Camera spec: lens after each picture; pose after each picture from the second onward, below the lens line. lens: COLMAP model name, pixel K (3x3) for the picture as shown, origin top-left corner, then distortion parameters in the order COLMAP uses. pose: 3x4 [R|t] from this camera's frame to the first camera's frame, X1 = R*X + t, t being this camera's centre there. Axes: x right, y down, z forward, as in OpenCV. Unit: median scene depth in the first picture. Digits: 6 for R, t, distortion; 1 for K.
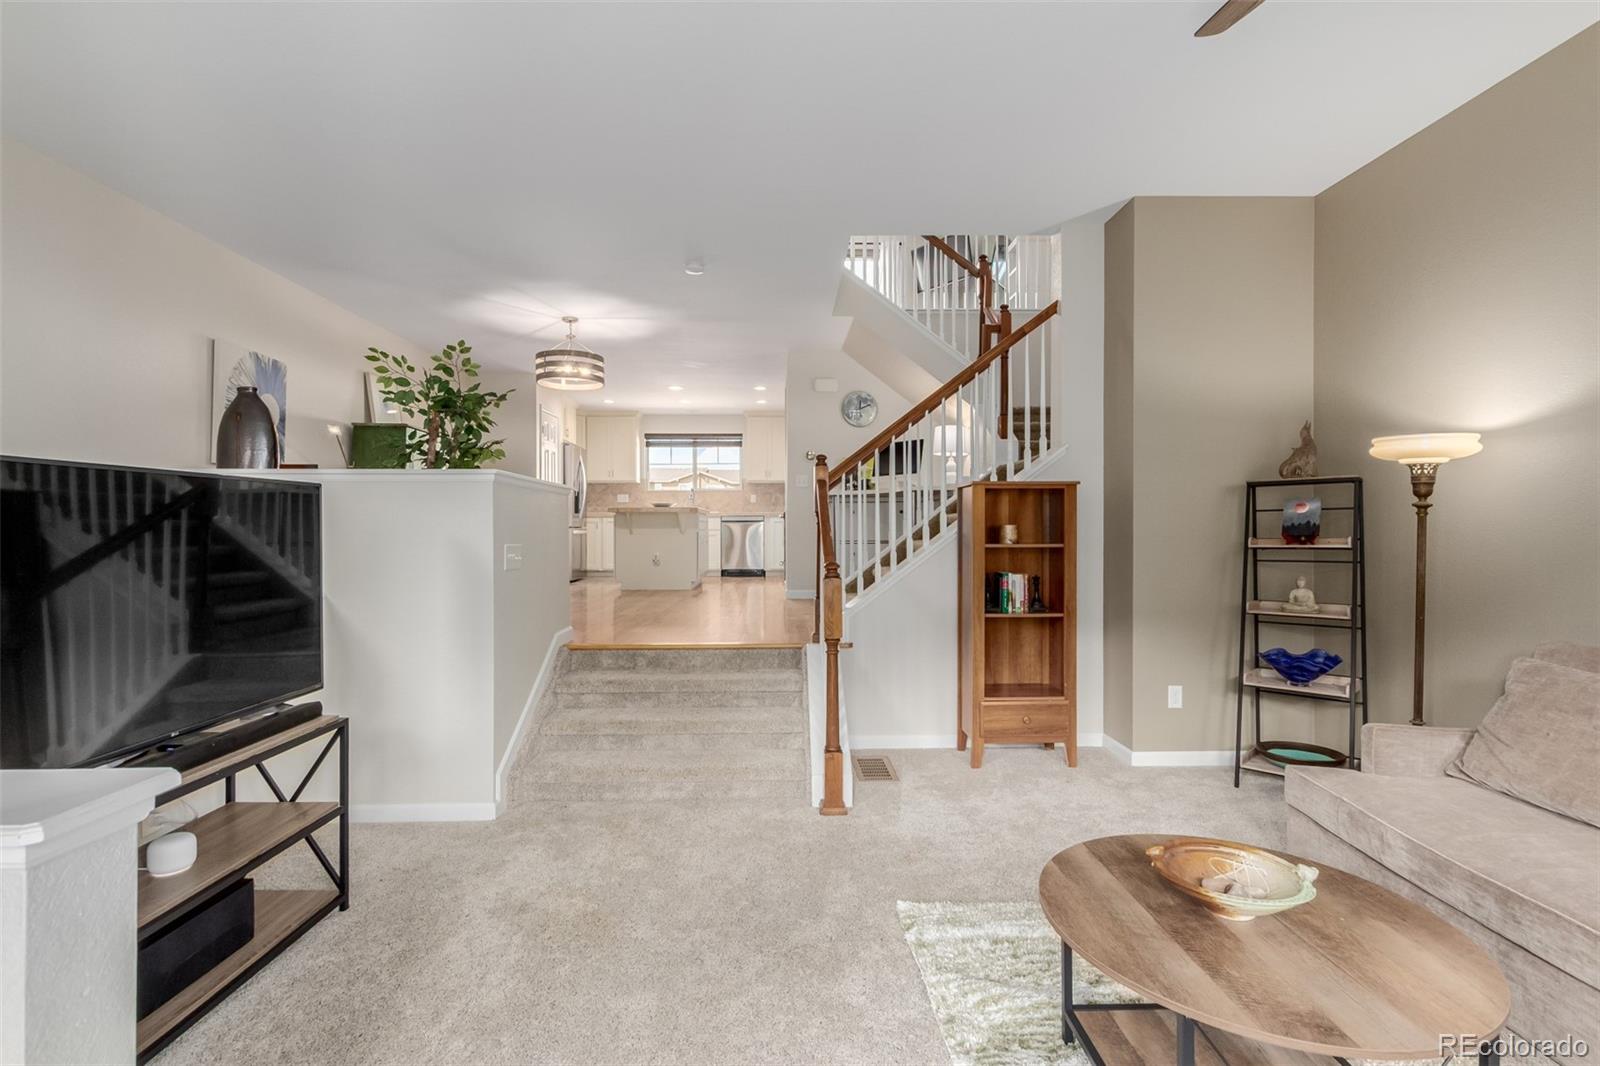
lens RADIAL K [[733.1, 0, 799.1], [0, 733.1, 528.8], [0, 0, 1]] dist [0.006824, -0.003218]
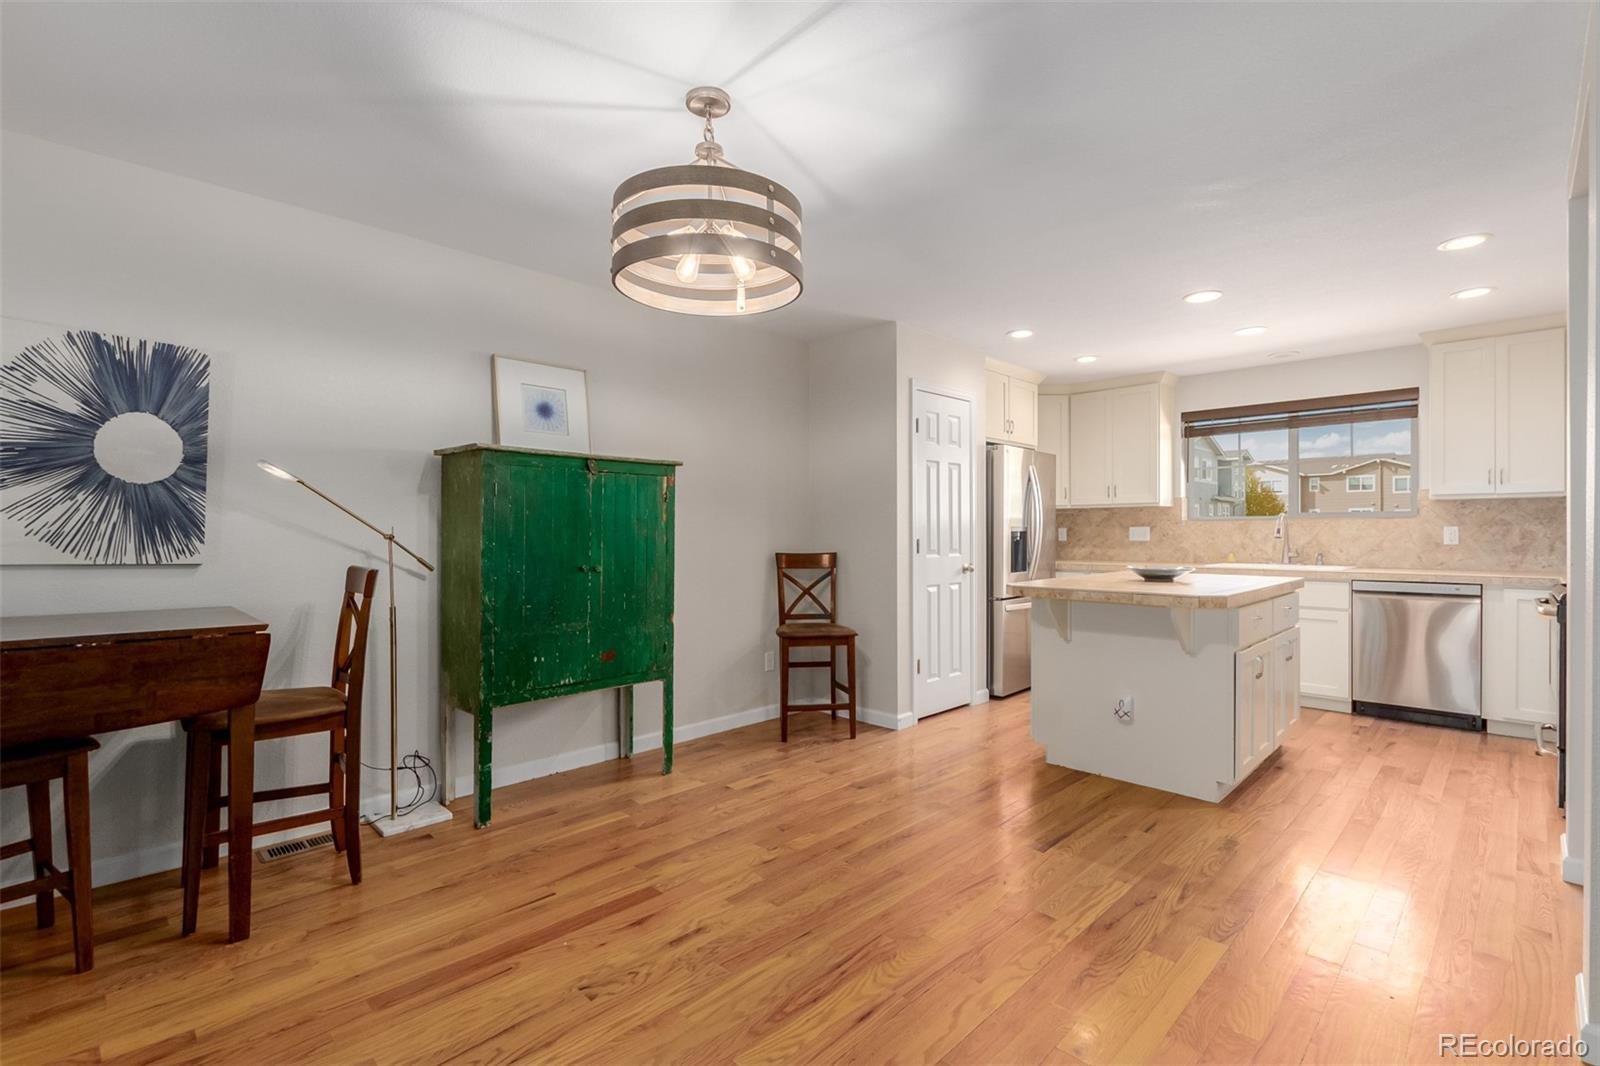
lens RADIAL K [[733.1, 0, 812.2], [0, 733.1, 535.7], [0, 0, 1]] dist [0.006824, -0.003218]
pose [[0.699057, 0.004046, -0.715055, -0.045366], [0.001595, 0.999973, 0.007217, -0.131193], [0.715064, -0.006186, 0.699031, 1.259916]]
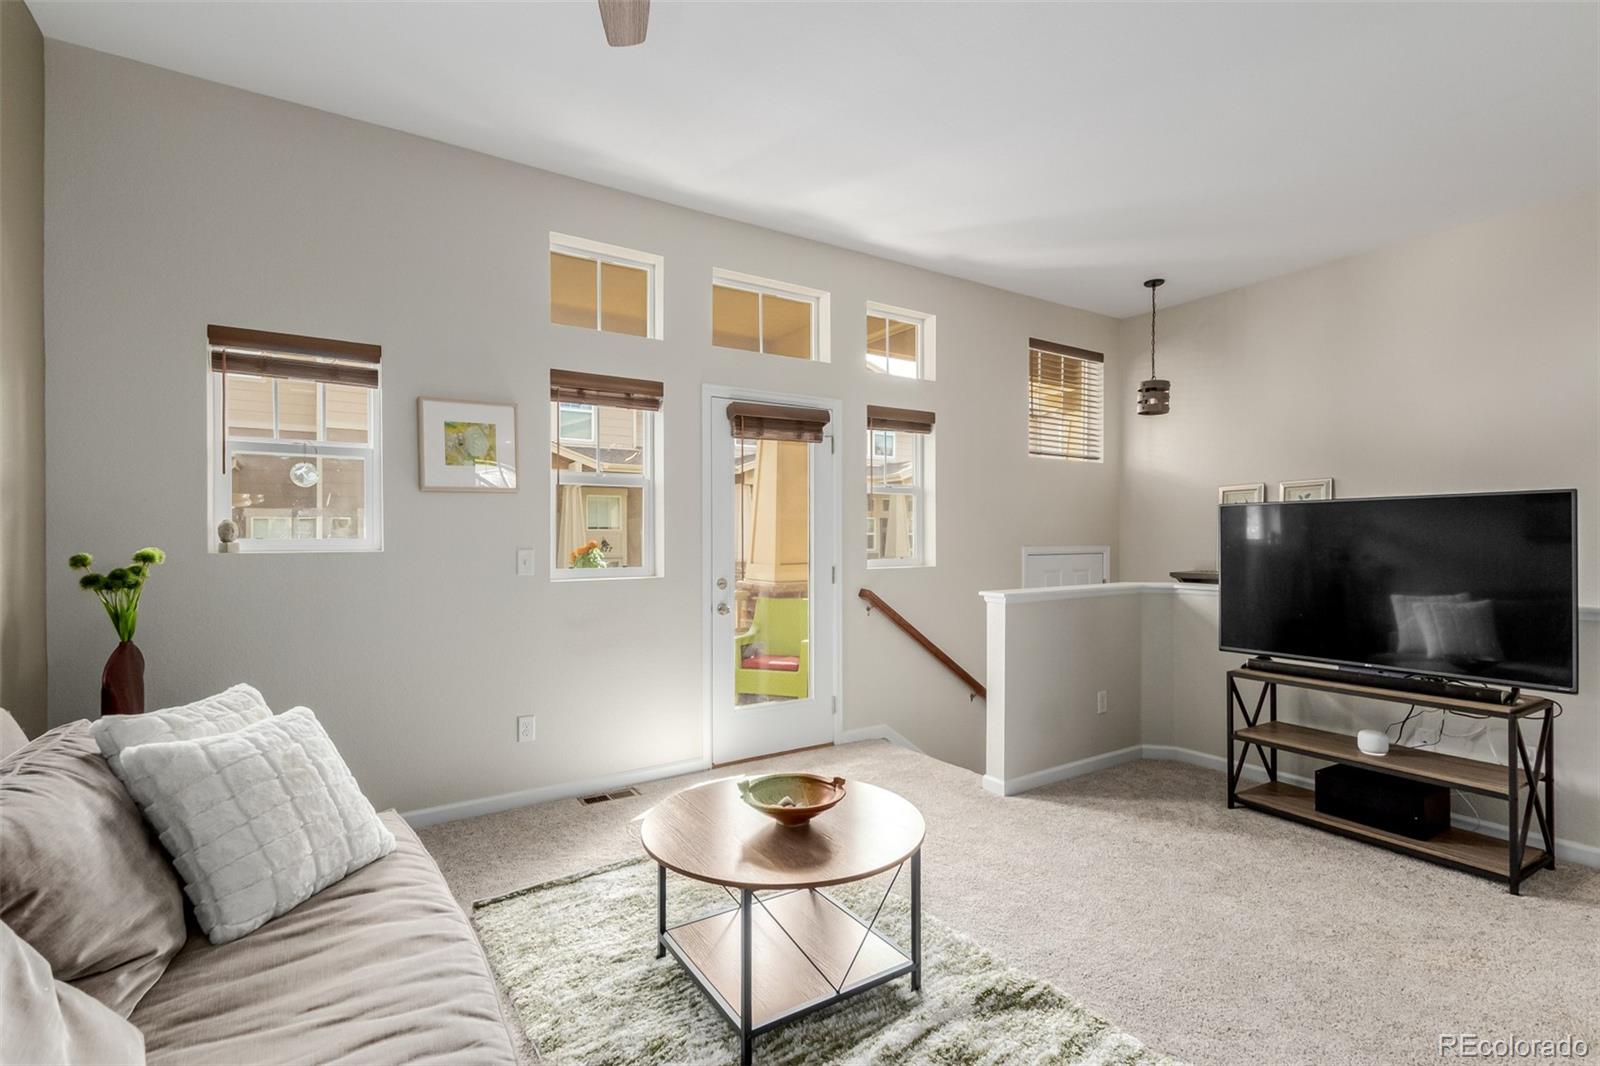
lens RADIAL K [[733.1, 0, 806.6], [0, 733.1, 532.0], [0, 0, 1]] dist [0.006824, -0.003218]
pose [[-0.852318, 0.001353, -0.523022, 0.515862], [0.004434, 0.999979, -0.004639, -0.001817], [0.523005, -0.006273, -0.852307, 0.885184]]
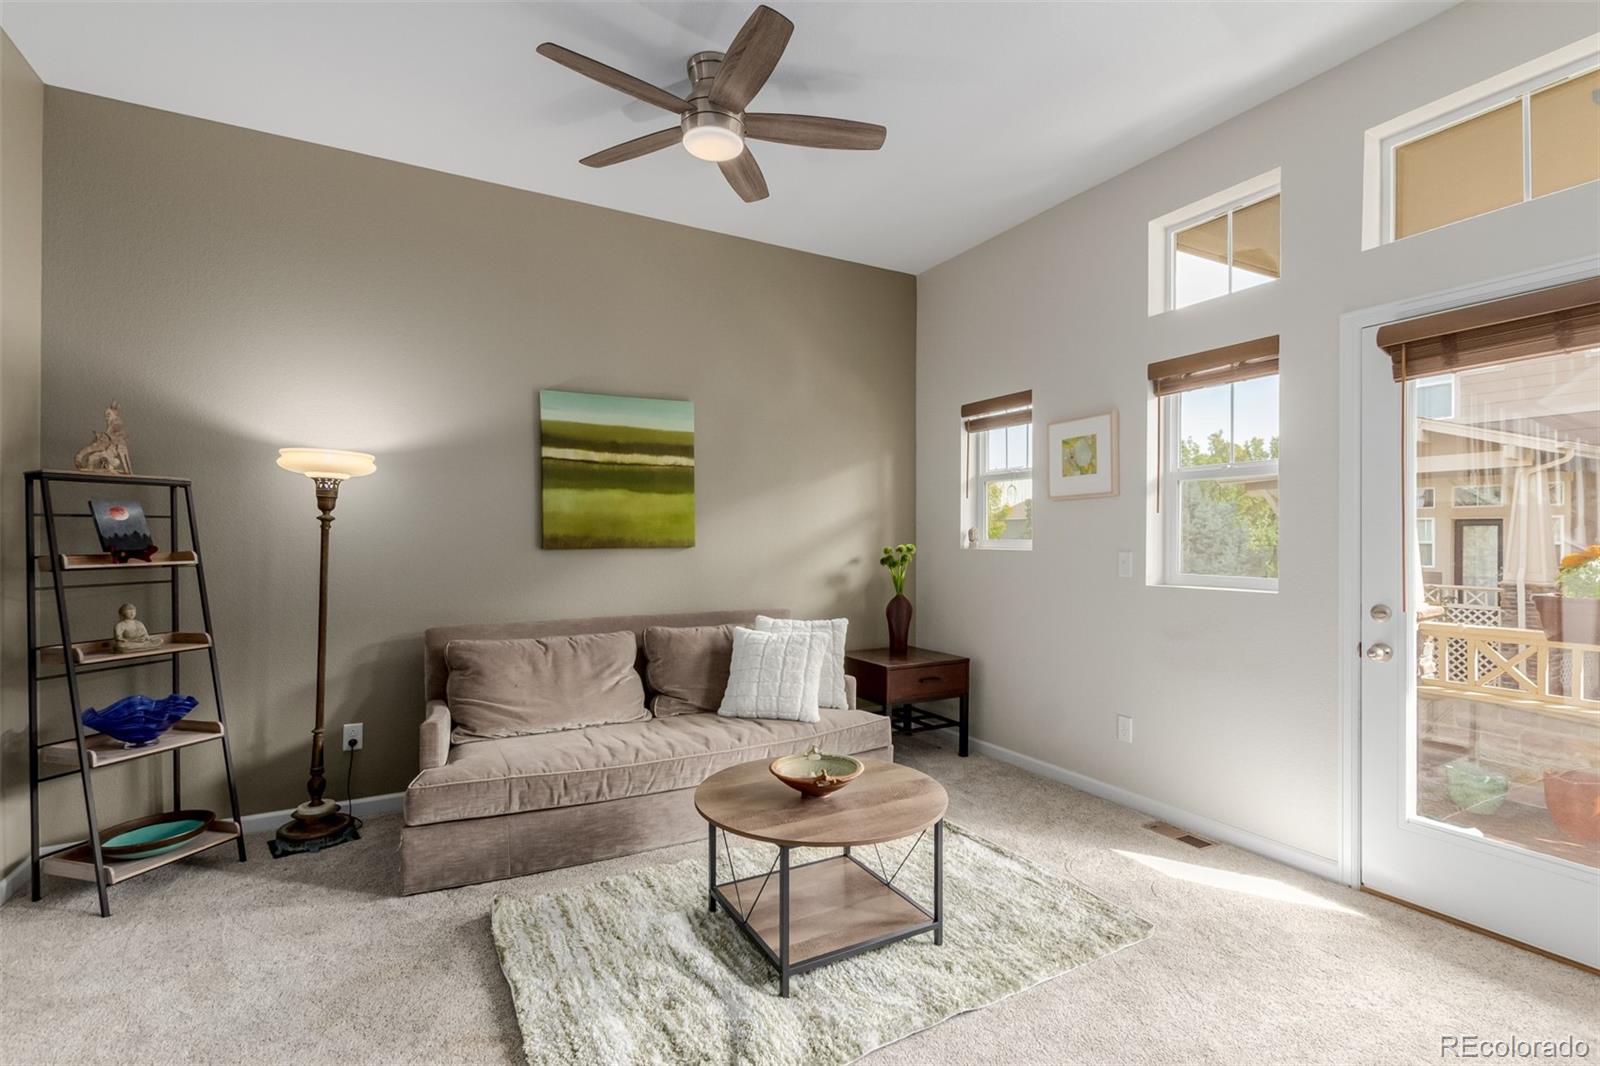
lens RADIAL K [[733.1, 0, 810.3], [0, 733.1, 536.2], [0, 0, 1]] dist [0.006824, -0.003218]
pose [[-0.463889, 0.006962, 0.885866, -0.303170], [0.001636, 0.999974, -0.007002, 0.000900], [-0.885892, -0.001799, -0.463889, 0.699661]]
